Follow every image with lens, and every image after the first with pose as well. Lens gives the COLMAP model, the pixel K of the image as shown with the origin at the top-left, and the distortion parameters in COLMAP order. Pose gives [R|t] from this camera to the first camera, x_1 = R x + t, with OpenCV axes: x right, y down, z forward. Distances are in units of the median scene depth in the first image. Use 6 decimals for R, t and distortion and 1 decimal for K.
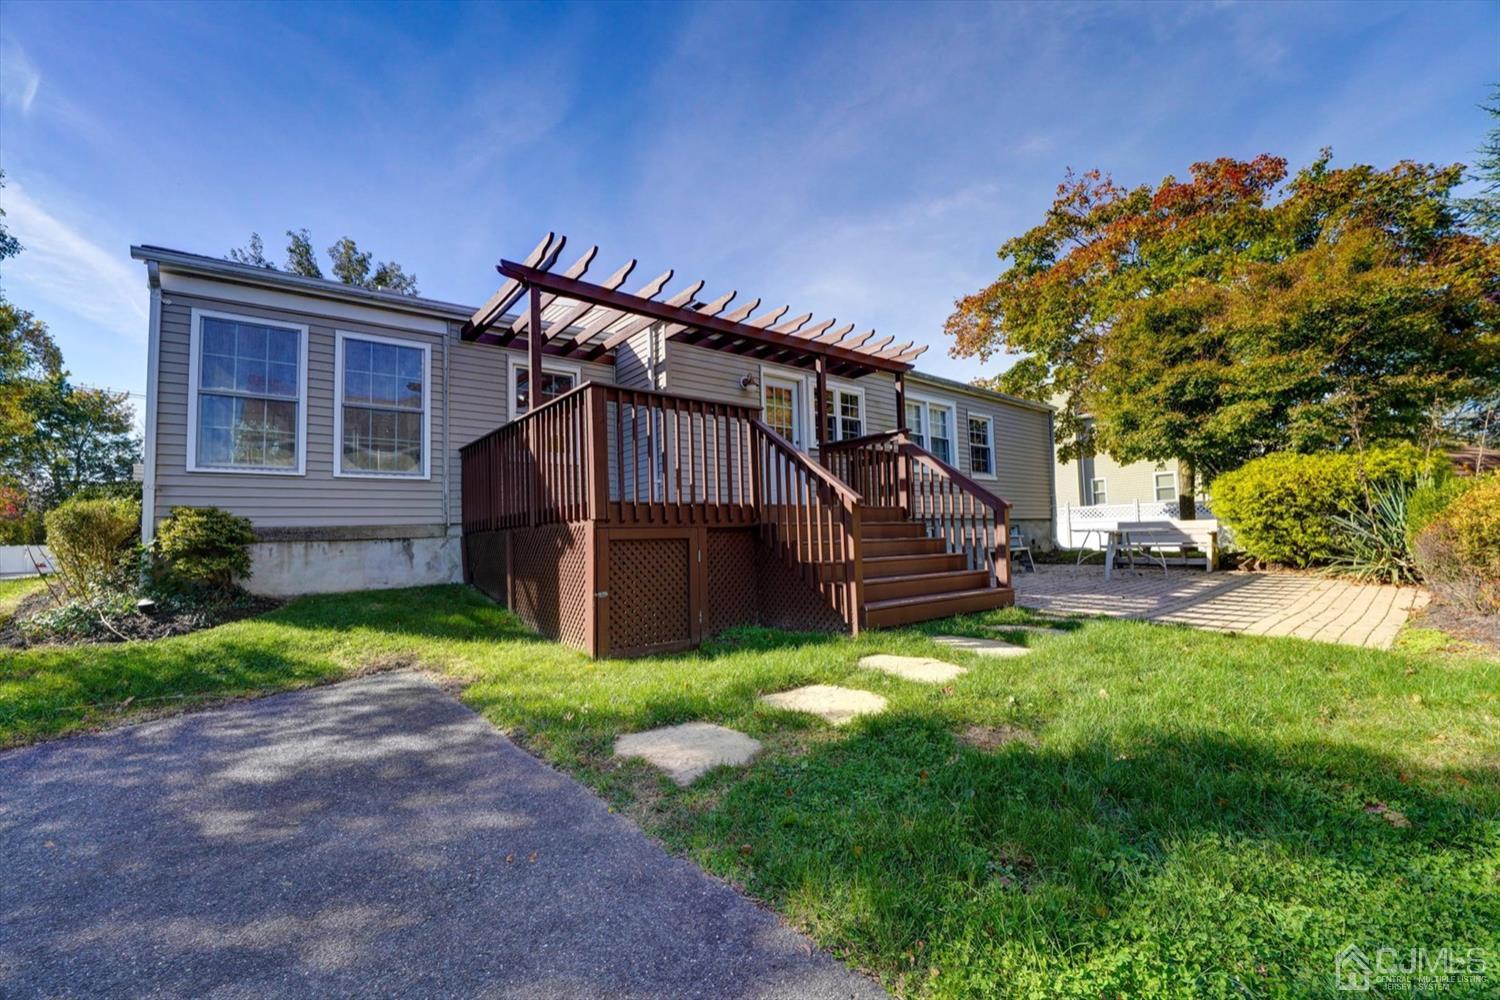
lens RADIAL K [[621.5, 0, 744.6], [0, 621.5, 500.2], [0, 0, 1]] dist [-0.021208, 0.001518]
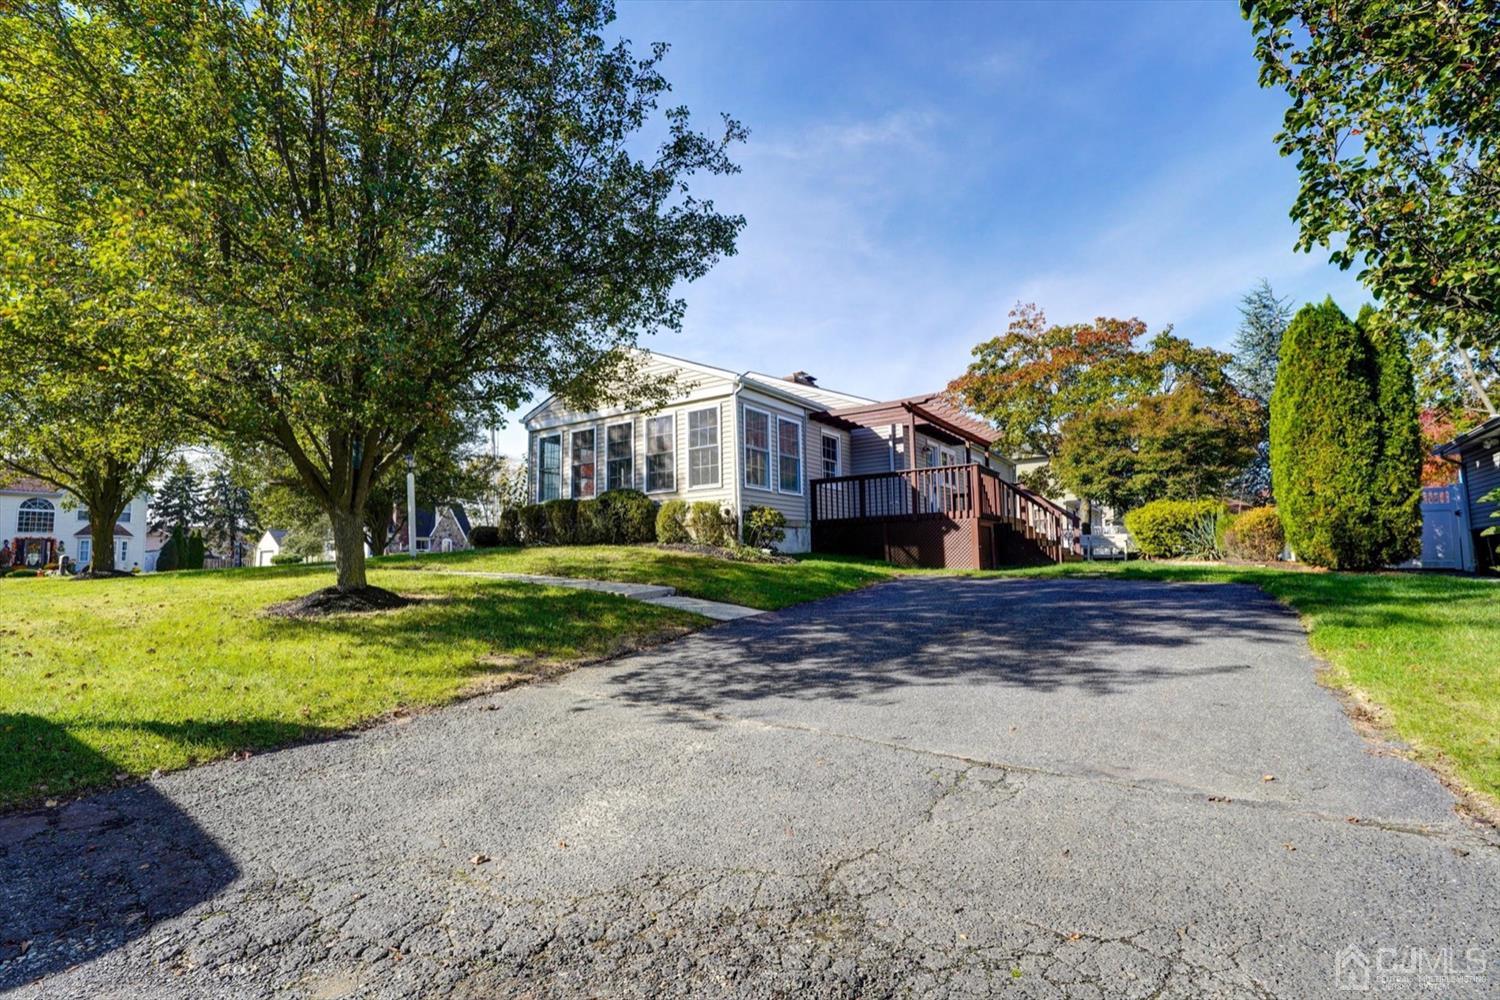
lens RADIAL K [[697.1, 0, 753.4], [0, 697.1, 505.1], [0, 0, 1]] dist [-0.005206, 0.001076]
pose [[0.958227, 0.039737, 0.283236, -1.096650], [-0.030821, 0.998881, -0.035871, 0.065228], [-0.284344, 0.025643, 0.958379, -0.843398]]
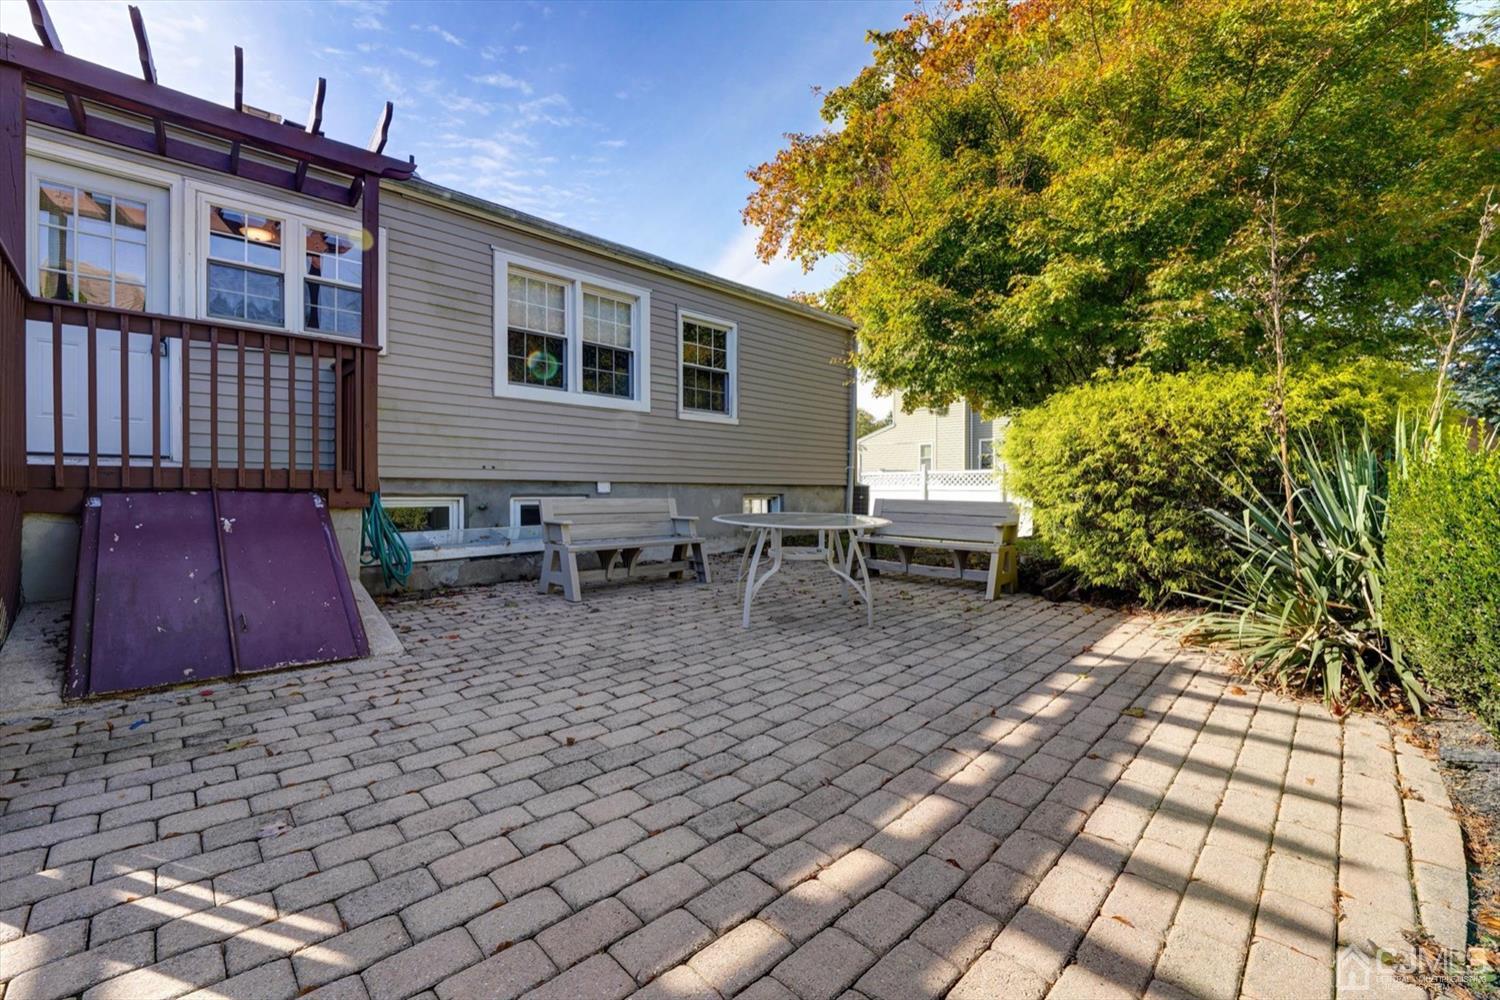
lens RADIAL K [[606.9, 0, 744.5], [0, 606.9, 500.0], [0, 0, 1]] dist [-0.021894, 0.000212]
pose [[0.996856, 0.029744, 0.073435, 0.567789], [-0.035214, 0.996610, 0.074356, -0.001548], [-0.070974, -0.076708, 0.994524, 0.563228]]
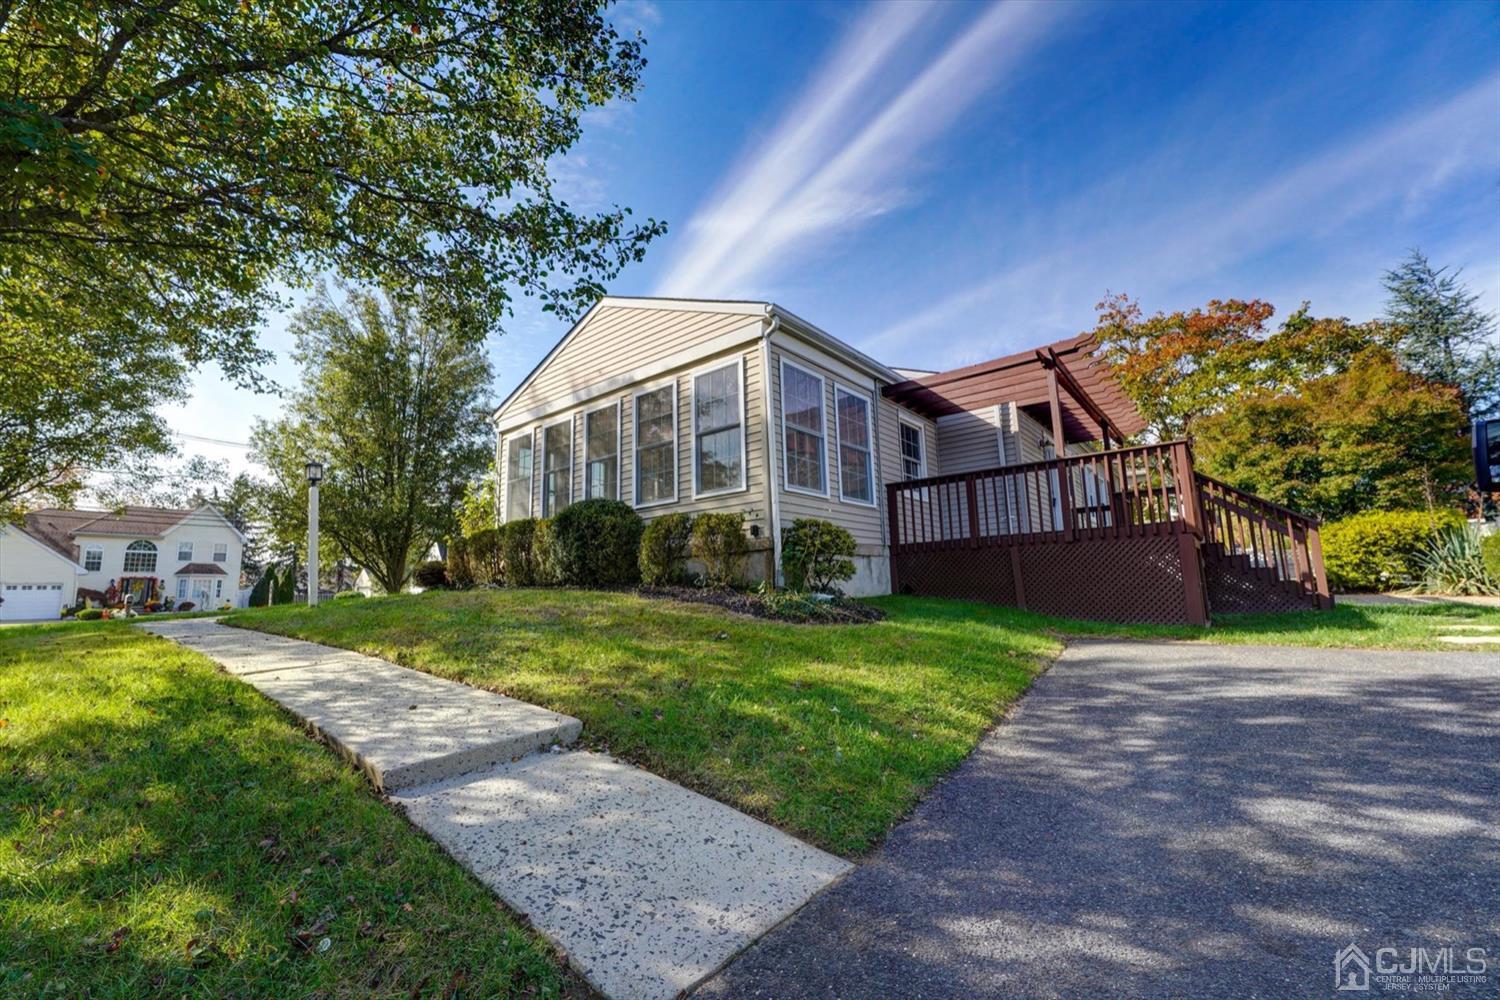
lens RADIAL K [[621.5, 0, 760.1], [0, 621.5, 494.8], [0, 0, 1]] dist [-0.021208, 0.001518]
pose [[0.978081, 0.038448, 0.204643, -0.869055], [-0.016851, 0.994197, -0.106247, 0.066117], [-0.207540, 0.100469, 0.973053, -0.122678]]
